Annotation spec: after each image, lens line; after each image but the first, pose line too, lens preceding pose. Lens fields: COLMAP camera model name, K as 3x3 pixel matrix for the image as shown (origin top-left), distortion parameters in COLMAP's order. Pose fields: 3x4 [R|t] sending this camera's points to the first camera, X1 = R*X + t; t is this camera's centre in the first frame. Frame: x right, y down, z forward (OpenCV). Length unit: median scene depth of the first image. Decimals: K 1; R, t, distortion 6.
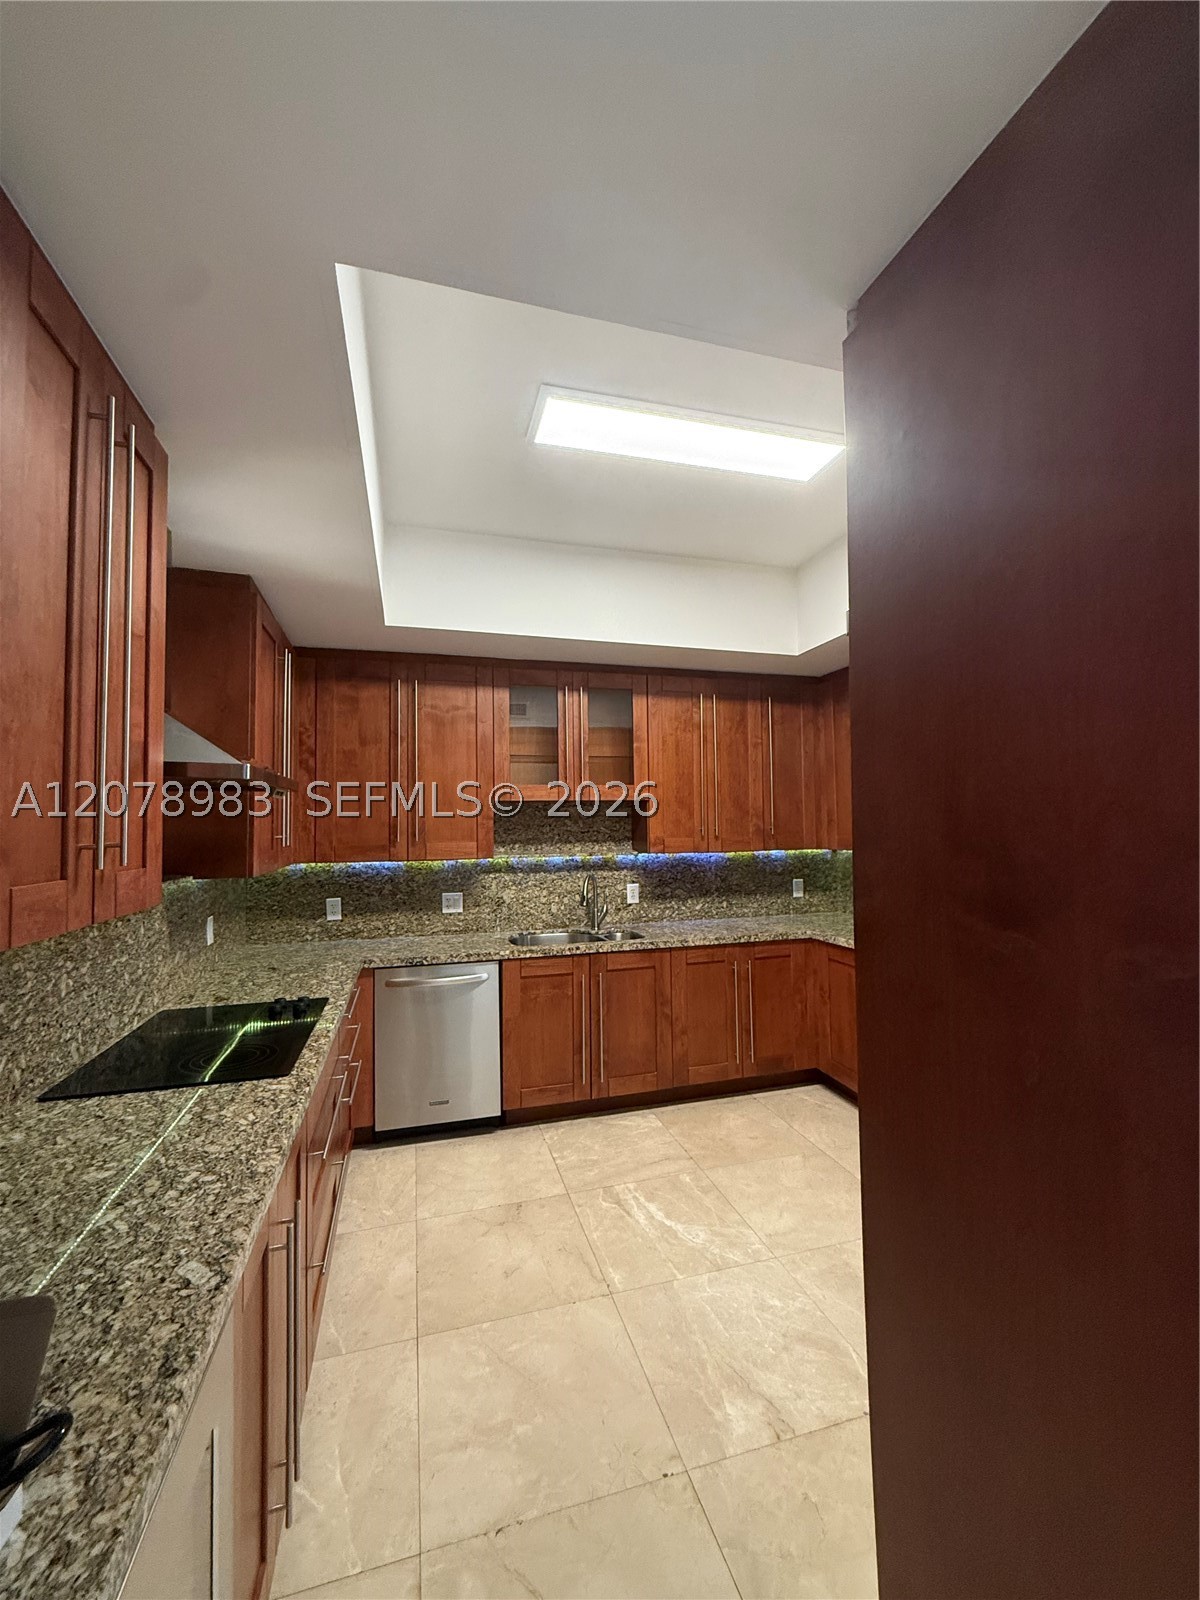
lens RADIAL K [[646.8, 0, 598.4], [0, 646.8, 802.8], [0, 0, 1]] dist [0.000173, -0.000404]
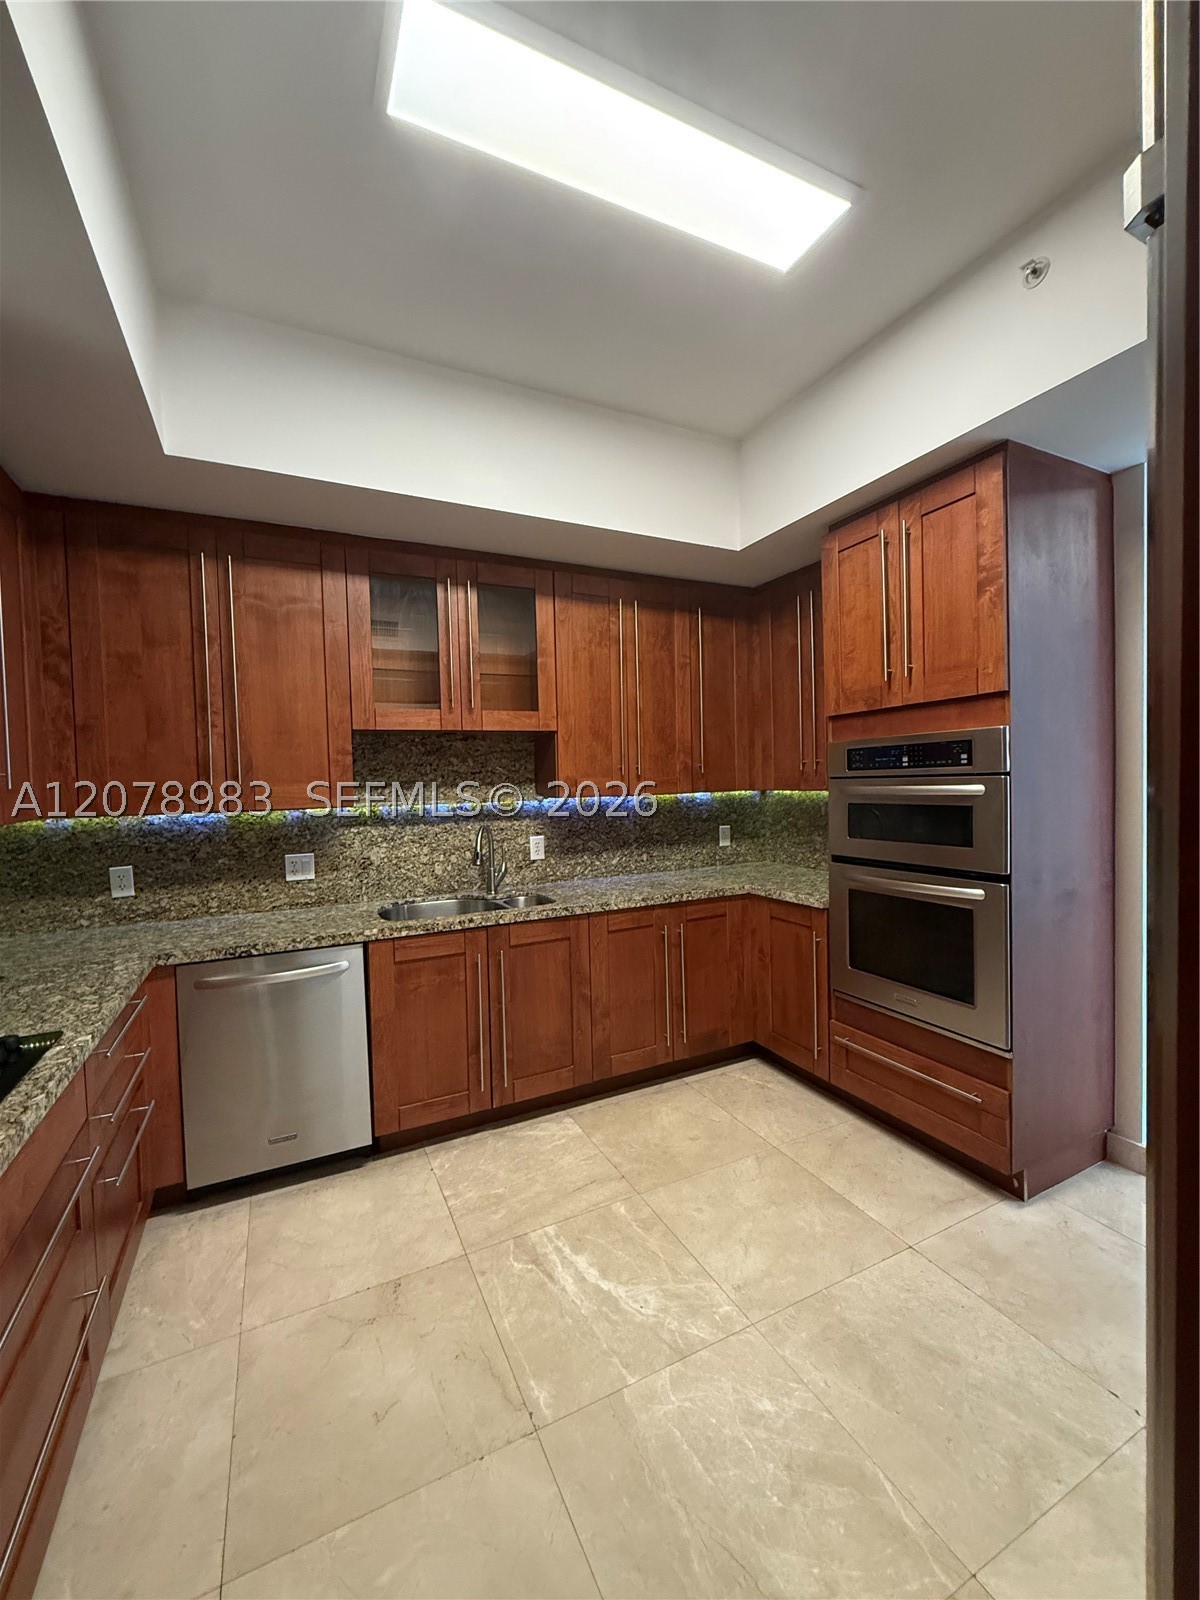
lens RADIAL K [[646.8, 0, 599.4], [0, 646.8, 803.1], [0, 0, 1]] dist [0.000173, -0.000404]
pose [[0.984306, -0.017452, 0.175605, -0.016353], [0.004799, 0.997377, 0.072219, 0.035284], [-0.176404, -0.070243, 0.981808, 0.260267]]
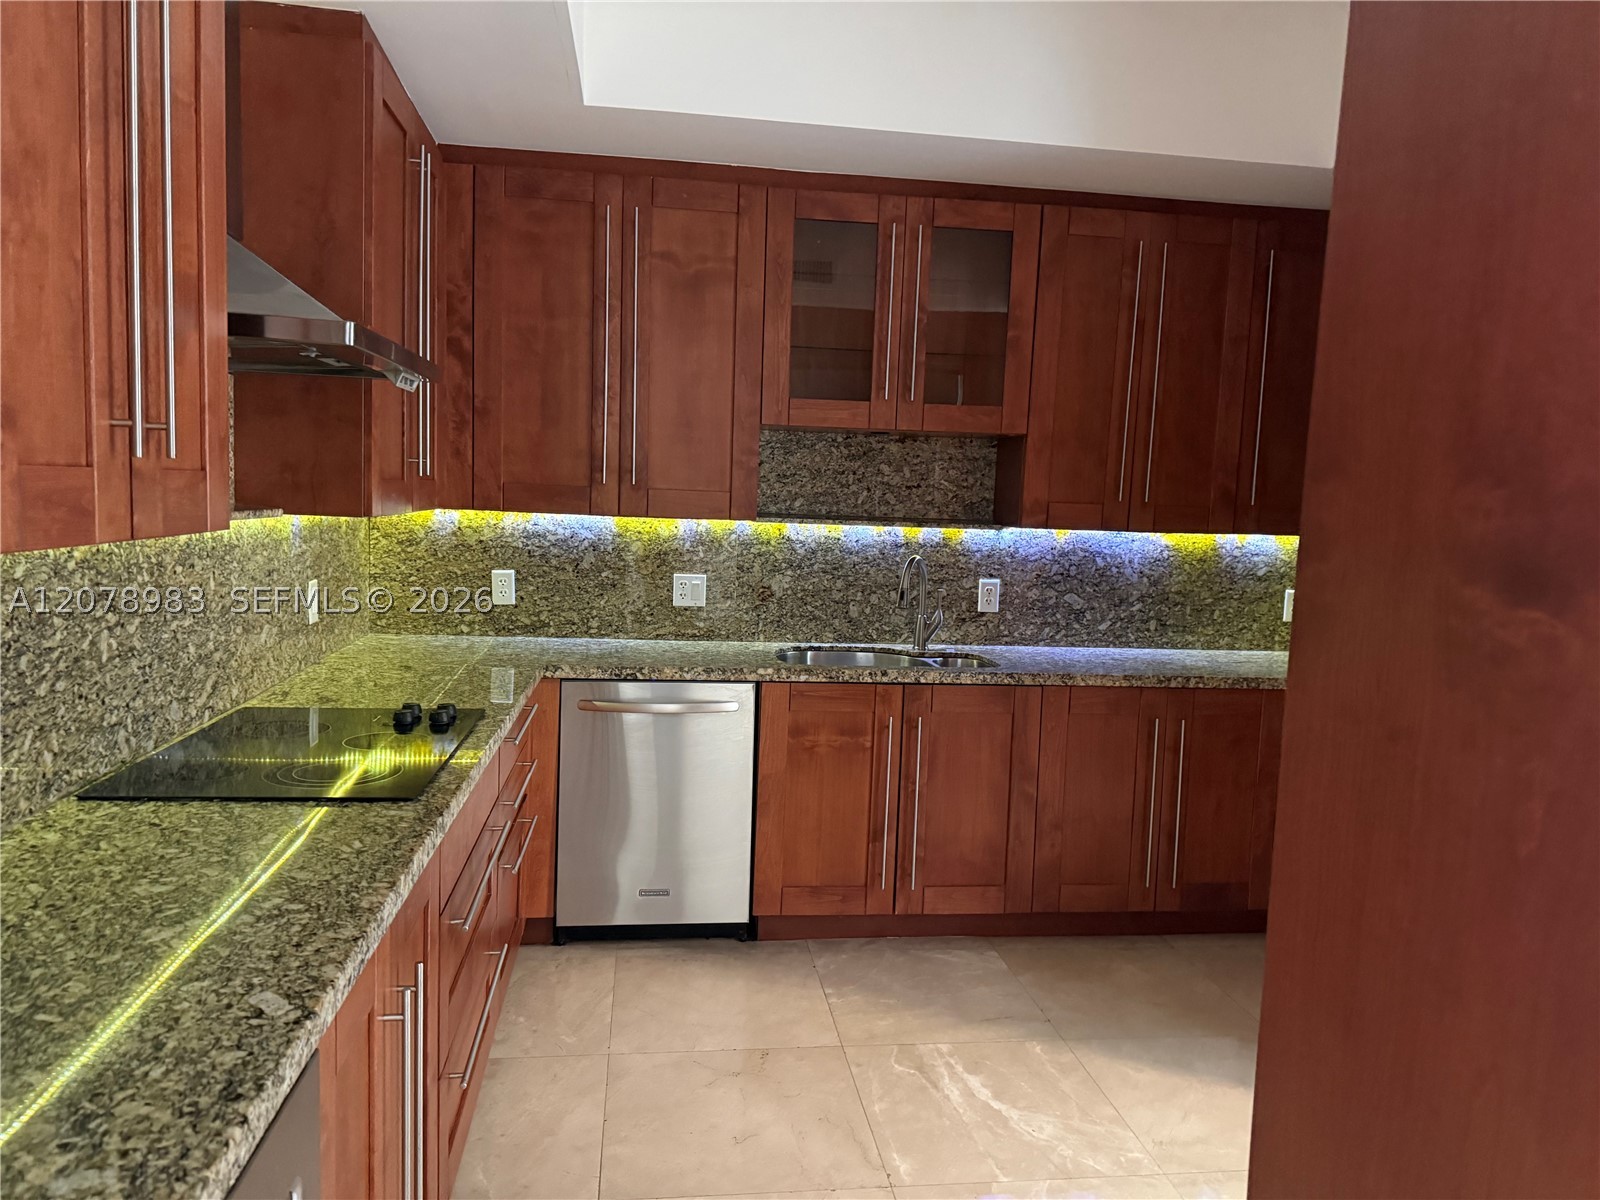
lens RADIAL K [[1122.5, 0, 798.4], [0, 1122.5, 606.3], [0, 0, 1]] dist [0.035386, -0.043185]
pose [[0.987918, 0.063662, -0.141297, 0.035761], [-0.043977, 0.989413, 0.138307, 0.023770], [0.148606, -0.130422, 0.980258, -0.031782]]
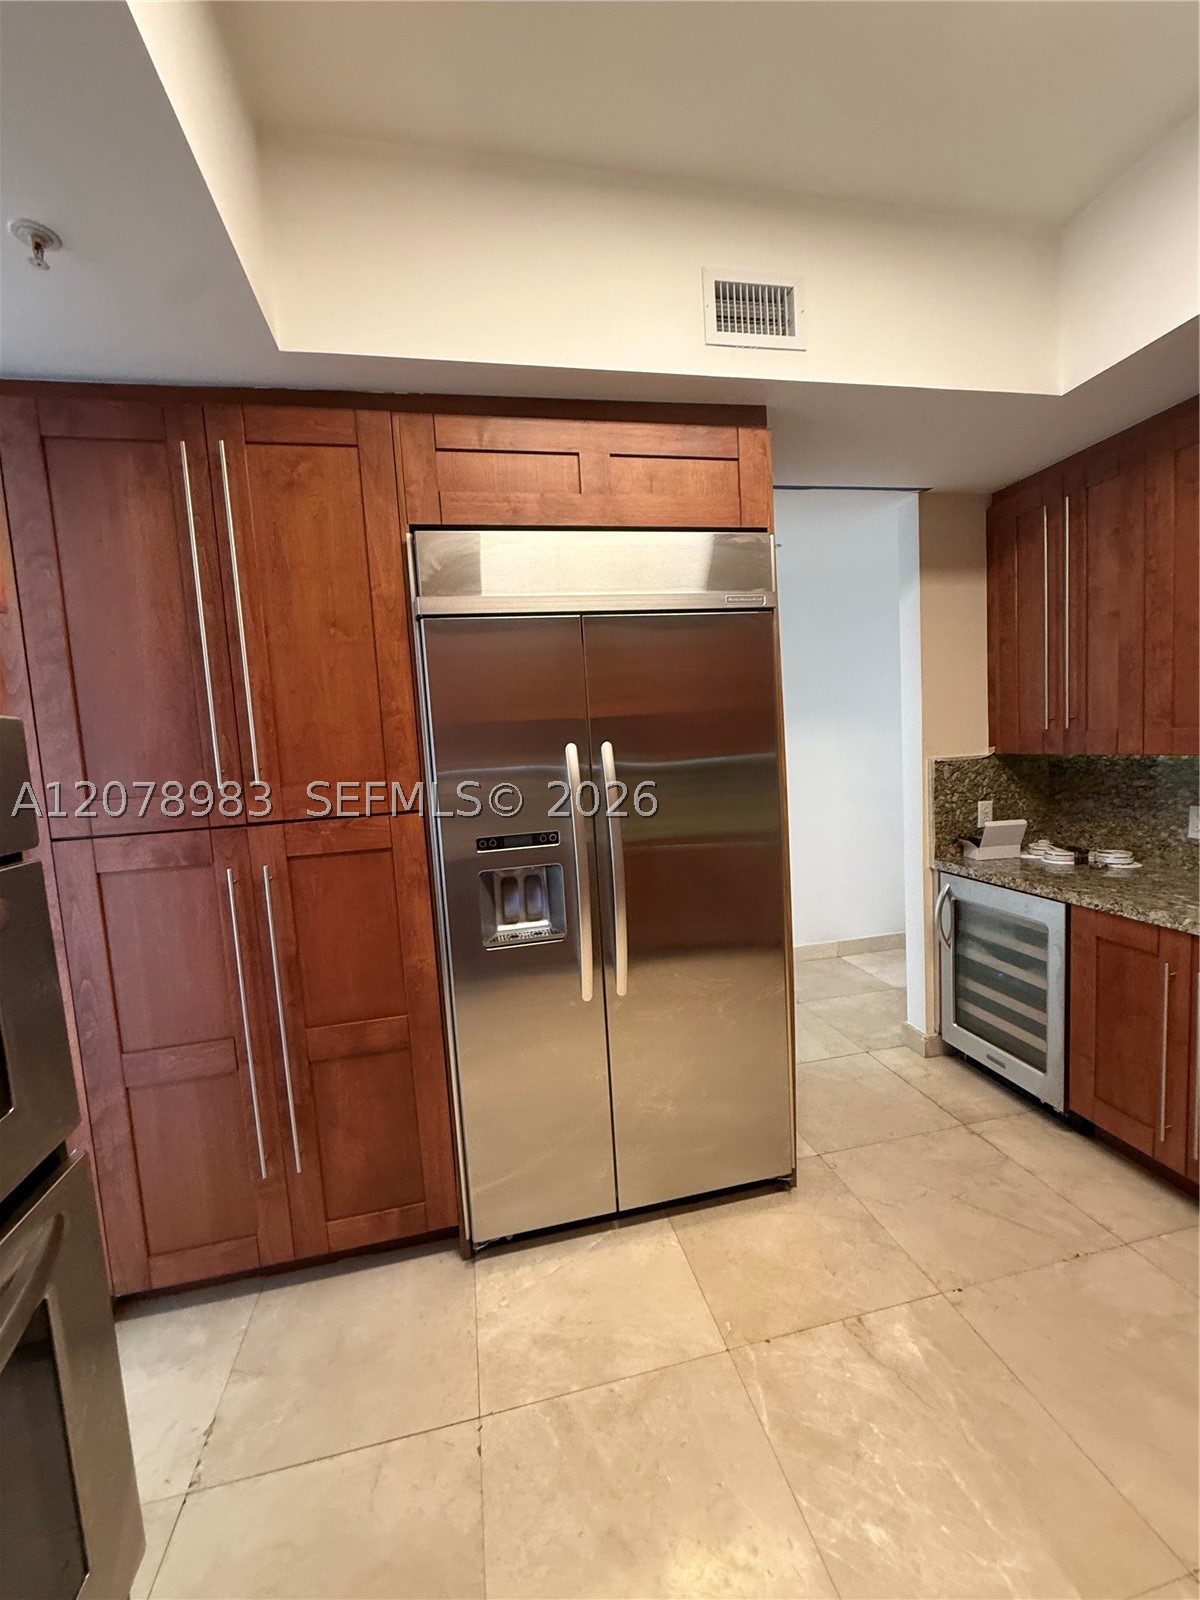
lens RADIAL K [[646.8, 0, 597.4], [0, 646.8, 801.7], [0, 0, 1]] dist [0.000173, -0.000404]
pose [[-0.994582, 0.070566, 0.076339, 0.303509], [0.074141, 0.996230, 0.045053, 0.042110], [-0.072872, 0.050469, -0.996064, 1.098964]]
